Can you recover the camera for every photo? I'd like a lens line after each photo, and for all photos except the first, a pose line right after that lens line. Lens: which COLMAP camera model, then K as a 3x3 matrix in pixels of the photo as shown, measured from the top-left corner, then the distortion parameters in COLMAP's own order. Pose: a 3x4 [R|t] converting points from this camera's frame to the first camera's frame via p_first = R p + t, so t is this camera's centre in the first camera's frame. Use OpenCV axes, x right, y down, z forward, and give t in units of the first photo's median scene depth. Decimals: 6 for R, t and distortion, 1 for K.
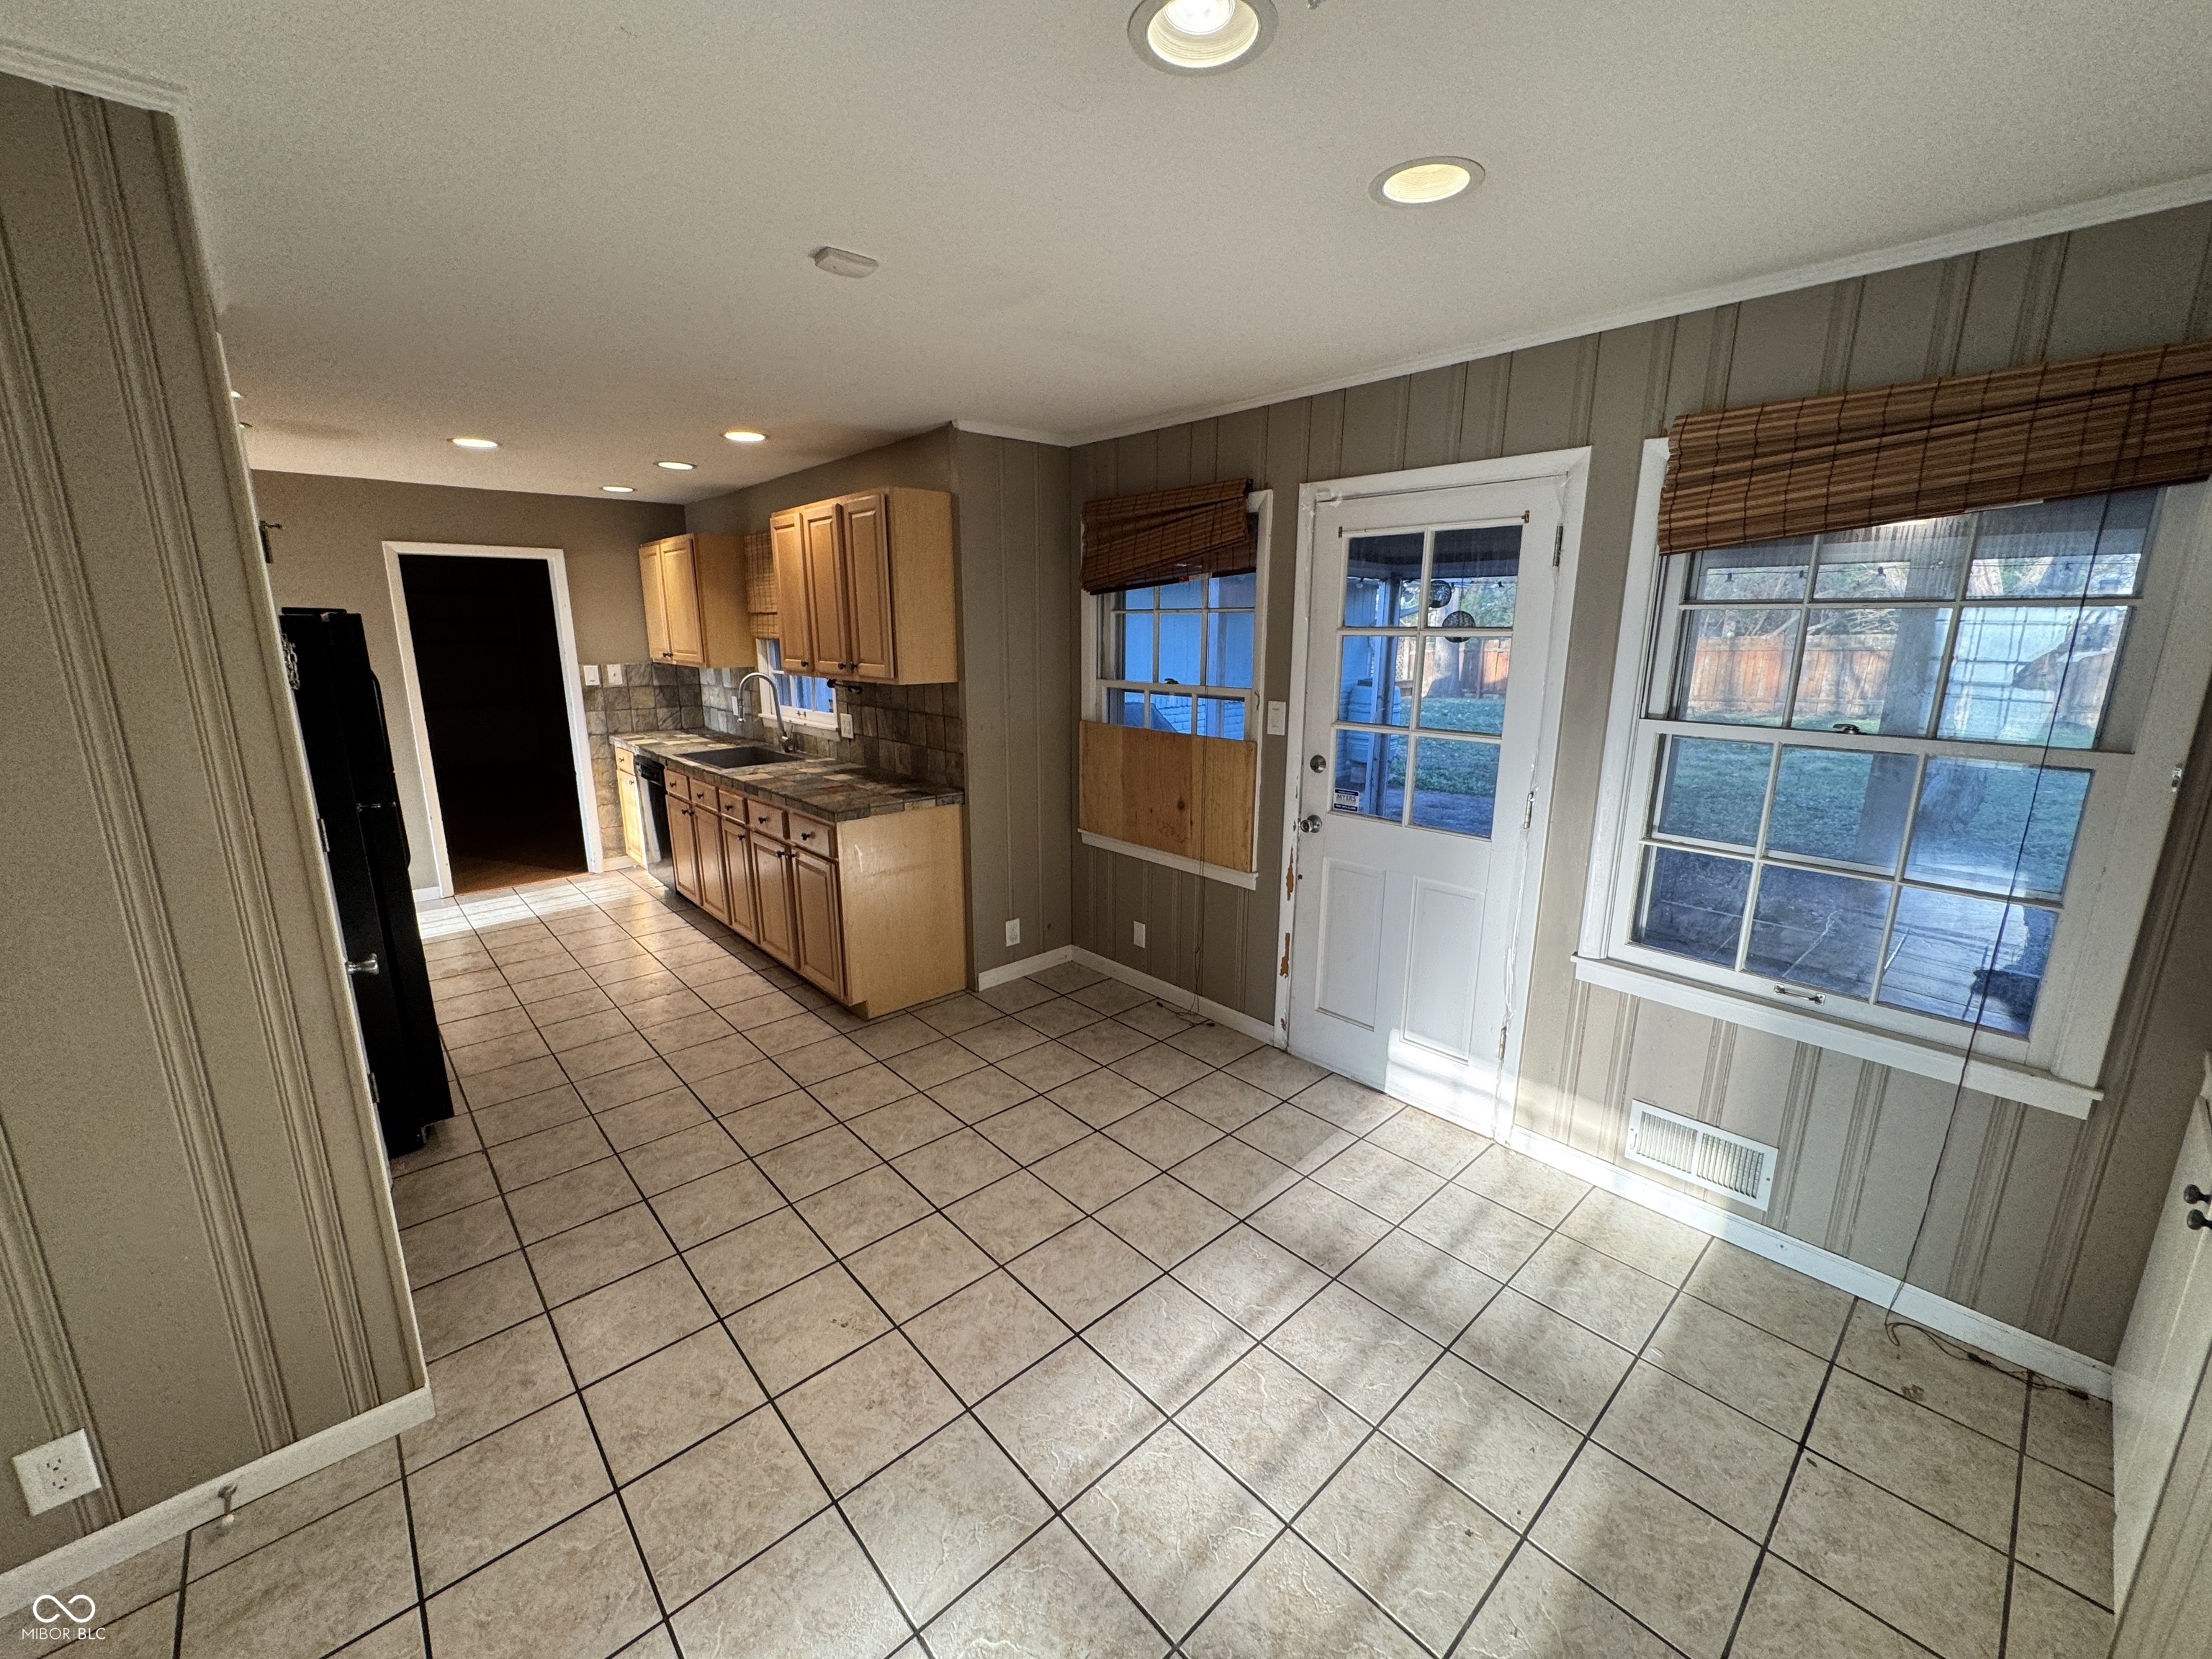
lens RADIAL K [[884.2, 0, 1099.6], [0, 884.2, 823.4], [0, 0, 1]] dist [-0.000138, -0.000094]
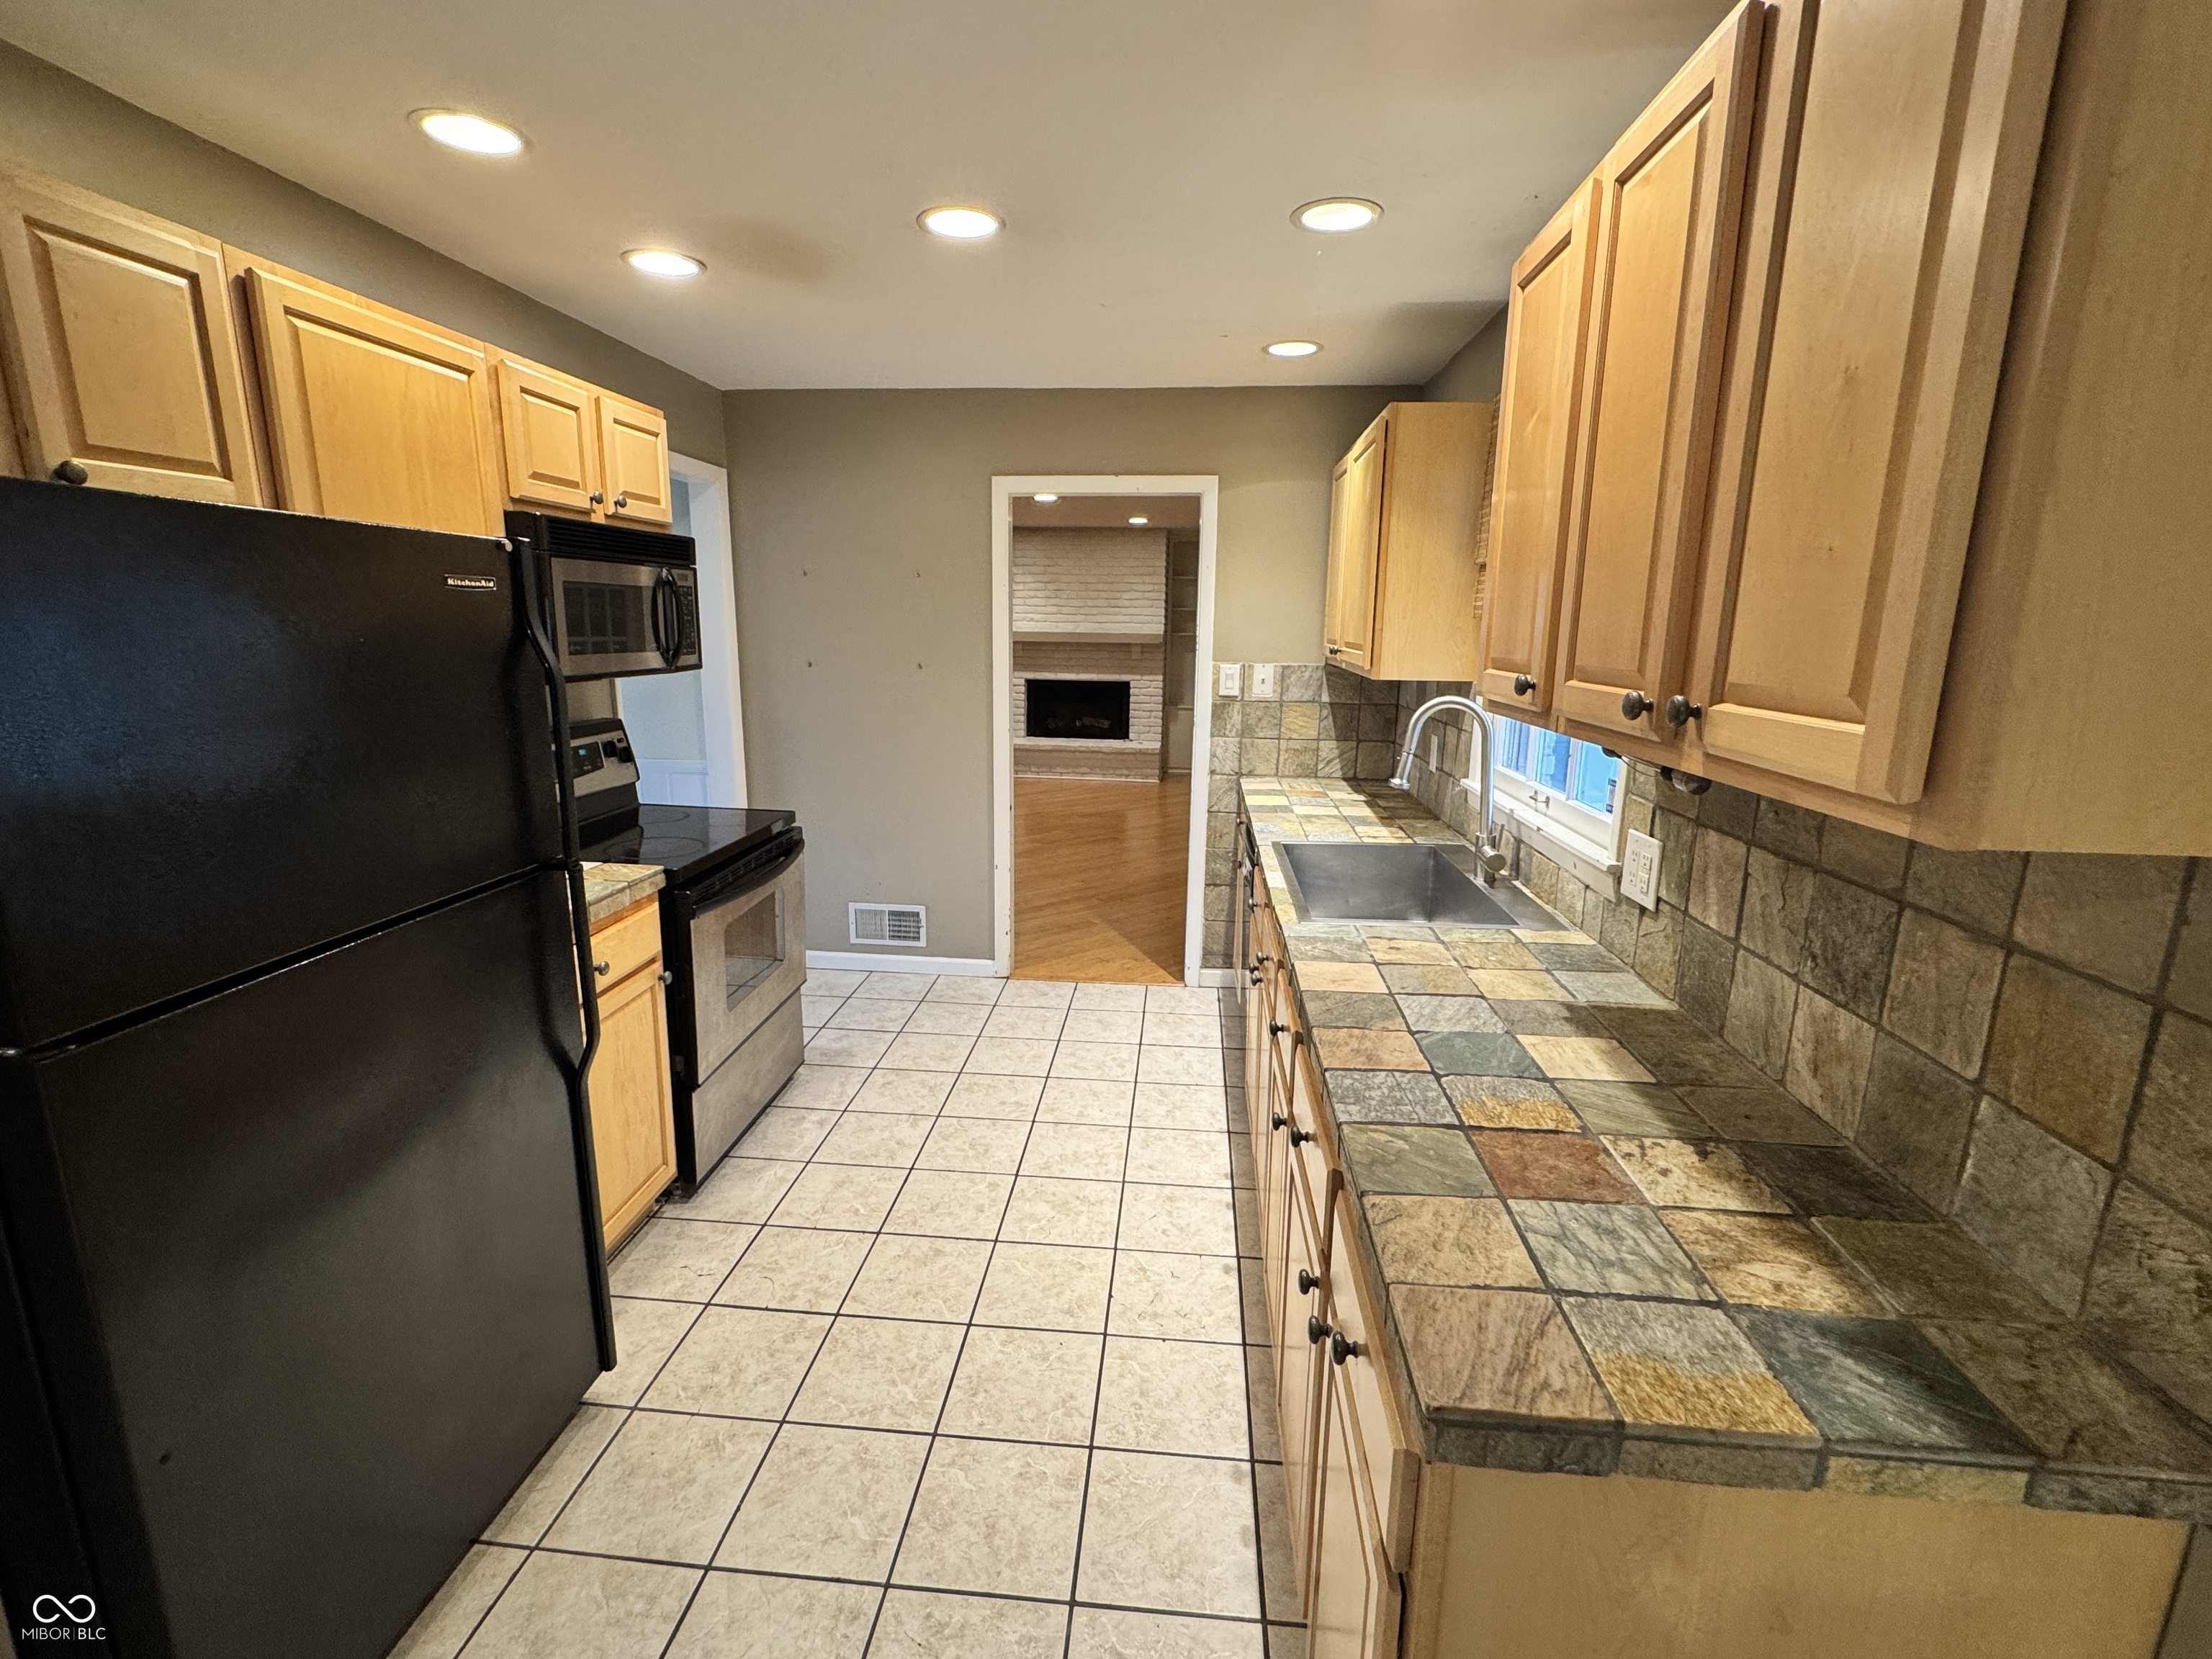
lens RADIAL K [[989.8, 0, 1105.5], [0, 989.8, 824.4], [0, 0, 1]] dist [-0.015347, -0.000127]
pose [[0.686523, 0.158848, -0.709544, -0.177362], [-0.175394, 0.983207, 0.050410, -0.122014], [0.705636, 0.089842, 0.702855, 0.645423]]
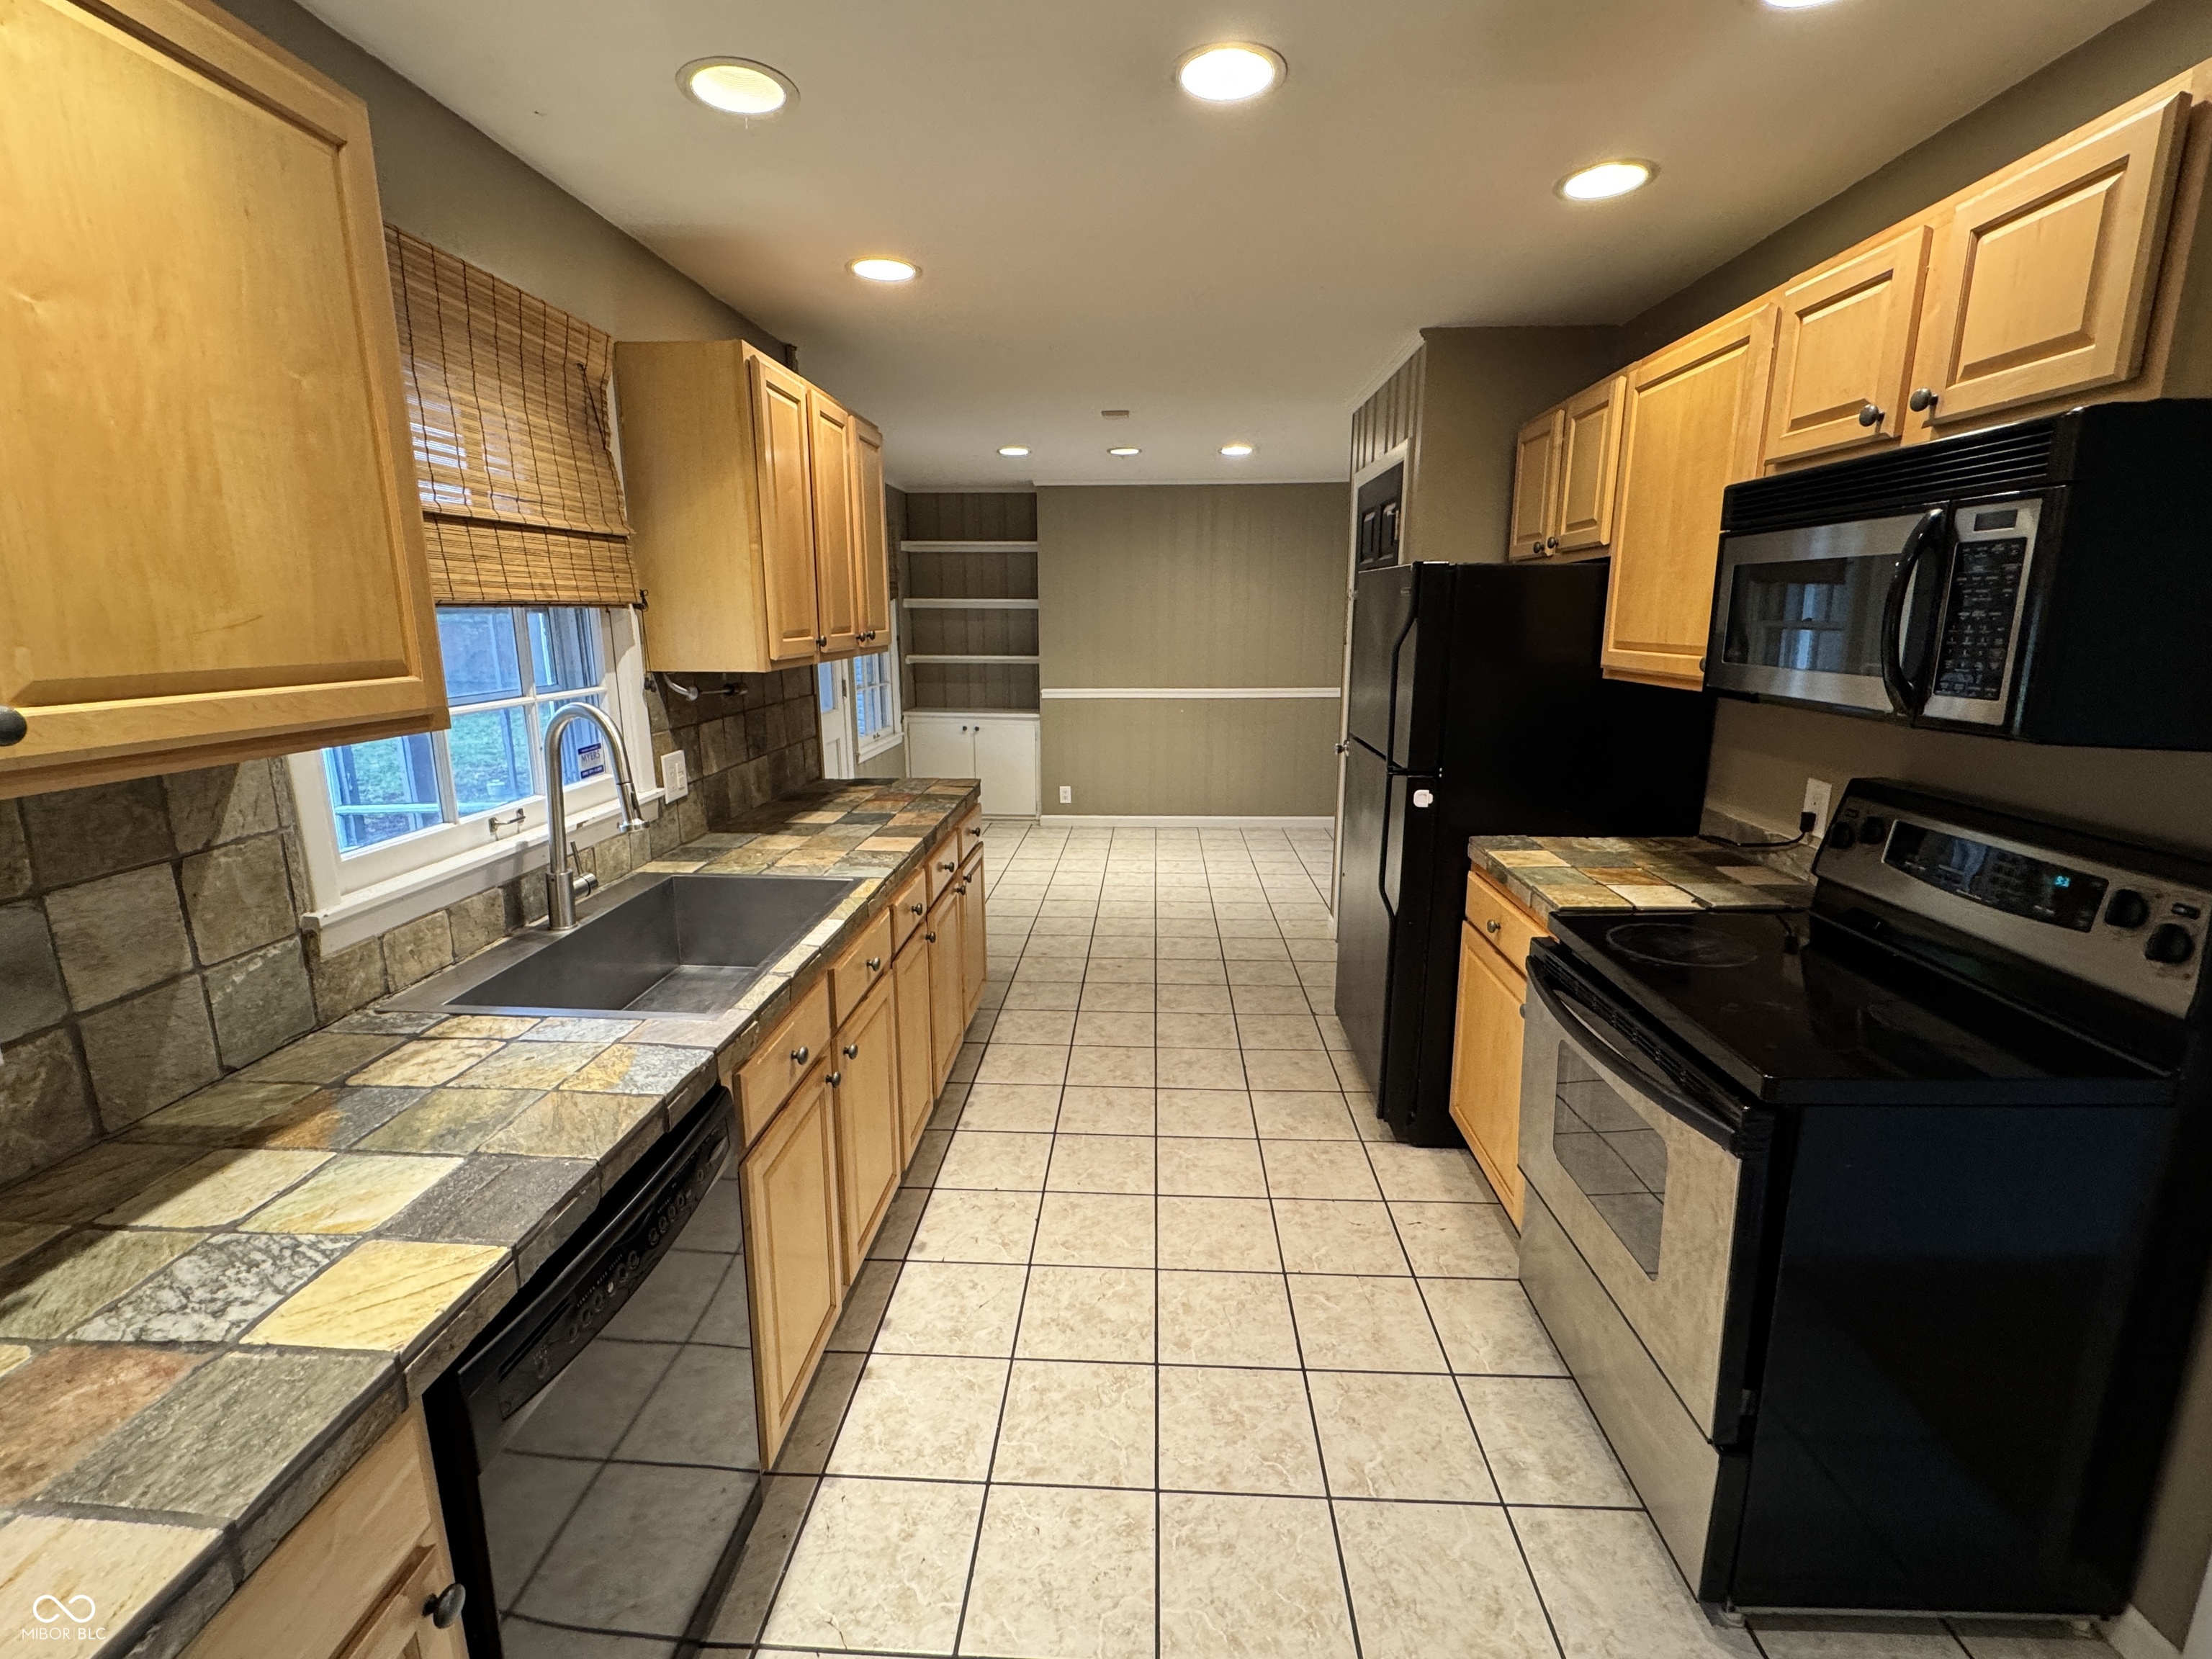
lens RADIAL K [[989.8, 0, 1092.2], [0, 989.8, 818.6], [0, 0, 1]] dist [-0.015347, -0.000127]
pose [[-0.701405, -0.140349, 0.698808, -0.948159], [0.163530, 0.922582, 0.349429, -0.275080], [-0.693750, 0.359367, -0.624152, 1.334970]]
